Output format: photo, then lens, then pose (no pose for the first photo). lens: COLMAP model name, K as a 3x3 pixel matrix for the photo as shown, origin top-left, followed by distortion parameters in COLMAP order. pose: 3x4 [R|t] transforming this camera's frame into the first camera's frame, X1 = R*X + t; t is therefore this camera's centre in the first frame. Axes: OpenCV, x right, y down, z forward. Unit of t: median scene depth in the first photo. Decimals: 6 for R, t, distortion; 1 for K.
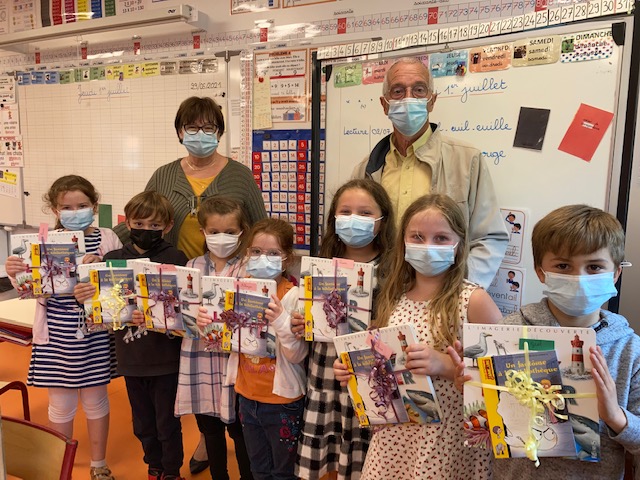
lens RADIAL K [[526.5, 0, 320.0], [0, 526.5, 240.0], [0, 0, 1]] dist [0.005433, -0.004355]
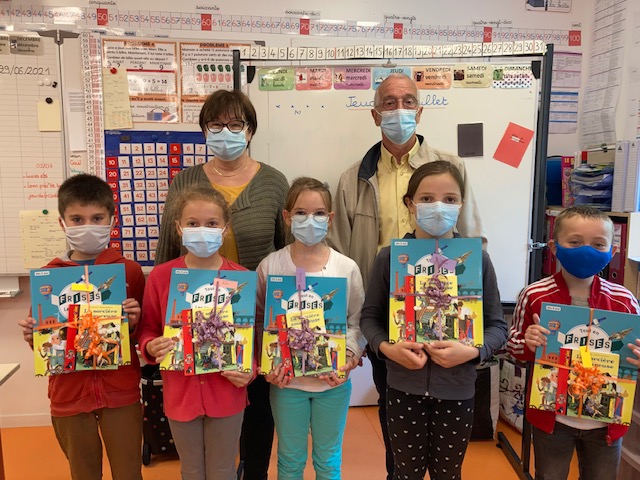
lens RADIAL K [[526.5, 0, 320.0], [0, 526.5, 240.0], [0, 0, 1]] dist [0.005433, -0.004355]
pose [[0.828984, -0.077347, 0.553897, -0.451353], [0.081979, 0.996498, 0.016458, -0.028401], [-0.553231, 0.031764, 0.832422, 0.166432]]
